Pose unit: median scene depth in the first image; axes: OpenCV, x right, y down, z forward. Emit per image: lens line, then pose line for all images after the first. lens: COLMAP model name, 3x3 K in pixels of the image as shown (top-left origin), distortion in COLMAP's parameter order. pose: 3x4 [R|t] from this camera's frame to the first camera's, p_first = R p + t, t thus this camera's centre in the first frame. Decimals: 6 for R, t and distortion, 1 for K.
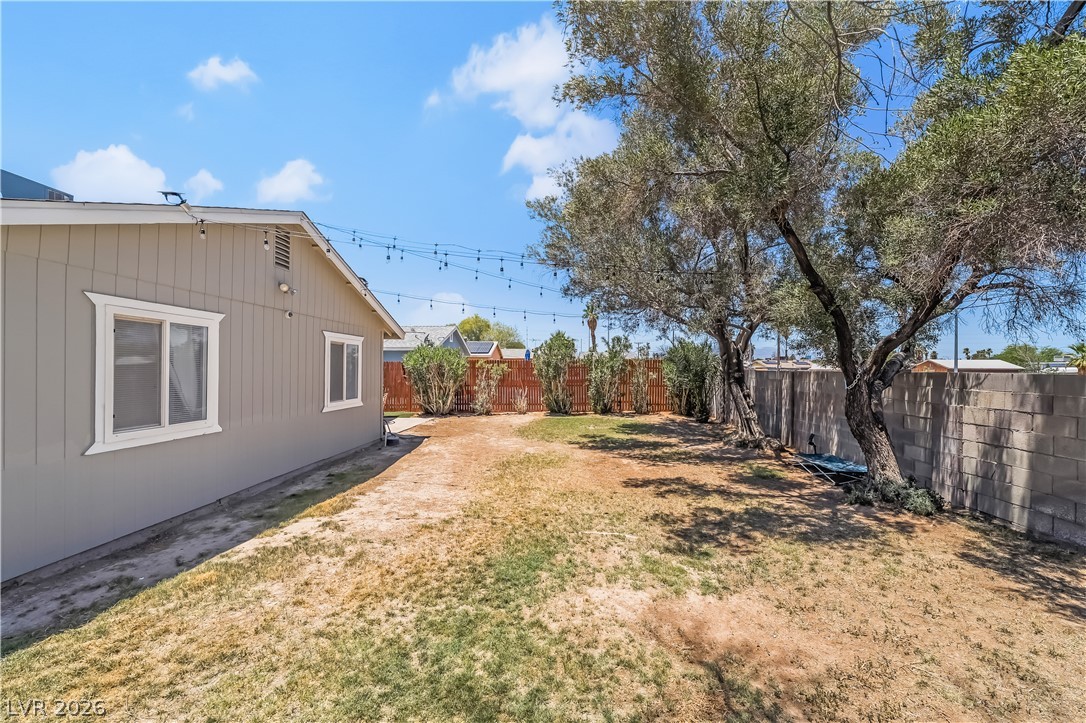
lens RADIAL K [[436.8, 0, 543.0], [0, 436.8, 361.5], [0, 0, 1]] dist [-0.000075, -0.000052]
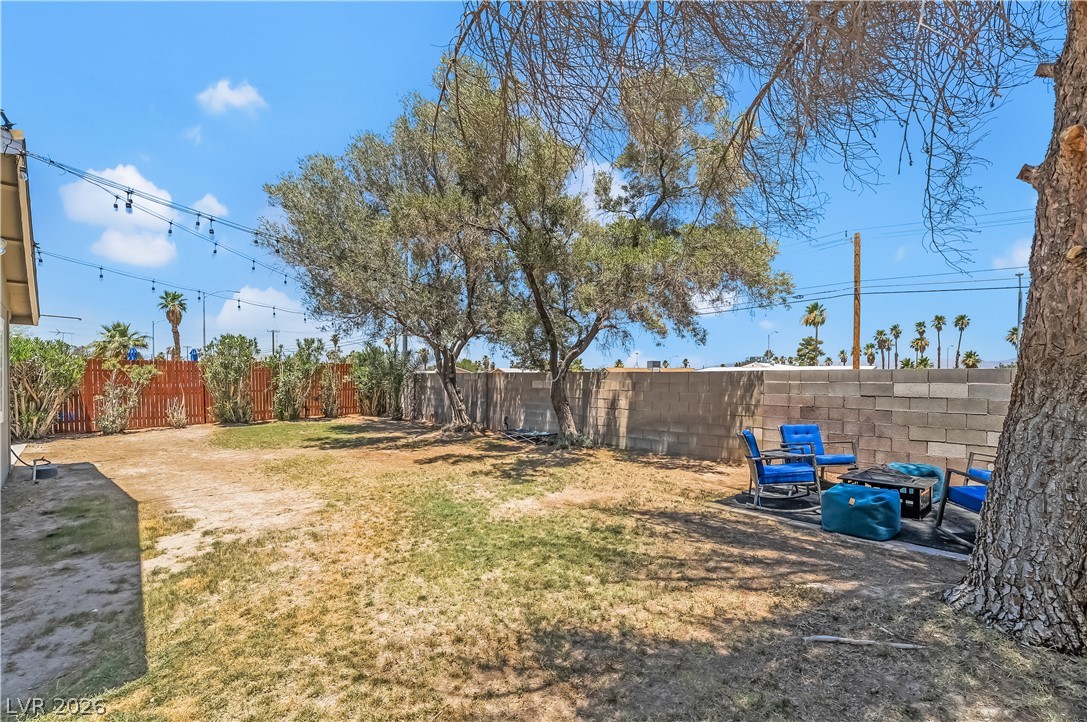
lens RADIAL K [[437.2, 0, 543.5], [0, 437.2, 361.0], [0, 0, 1]] dist [-0.000075, -0.000052]
pose [[0.683374, 0.022277, 0.729728, -0.562495], [-0.010766, 0.999733, -0.020437, 0.020390], [-0.729989, 0.006110, 0.683432, -0.108469]]
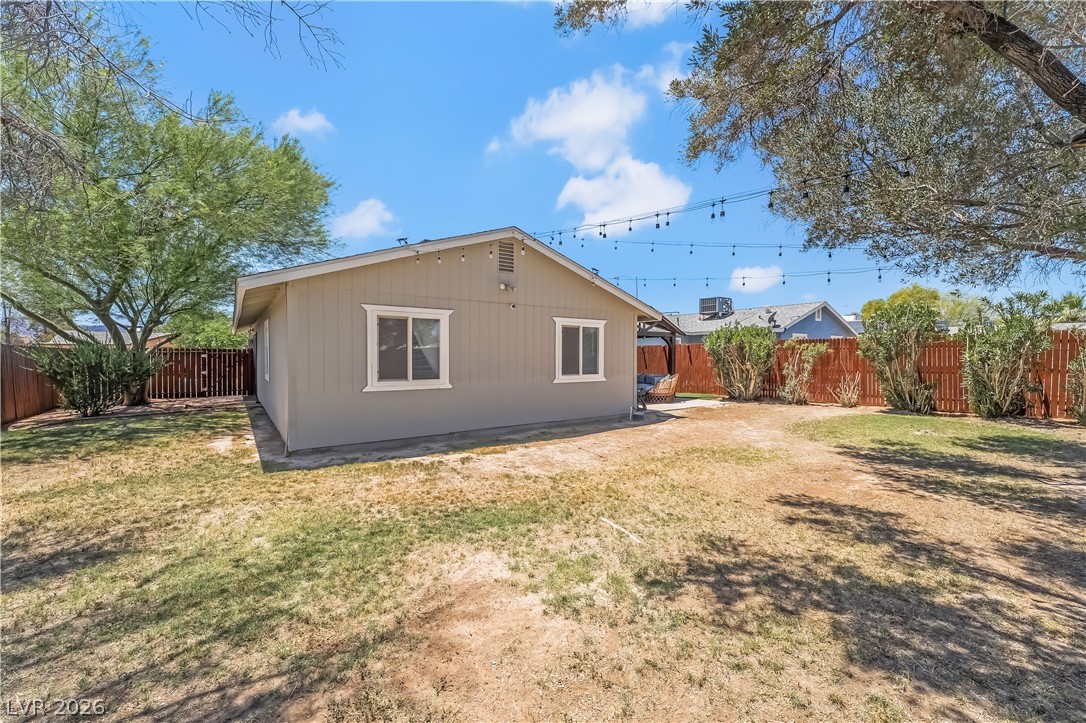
lens RADIAL K [[428.1, 0, 543.0], [0, 428.1, 361.5], [0, 0, 1]] dist [0.001934, 0.000210]
pose [[0.637446, 0.011338, -0.770411, 0.583881], [0.014618, 0.999534, 0.026805, 0.032392], [0.770356, -0.028348, 0.636983, 0.292089]]
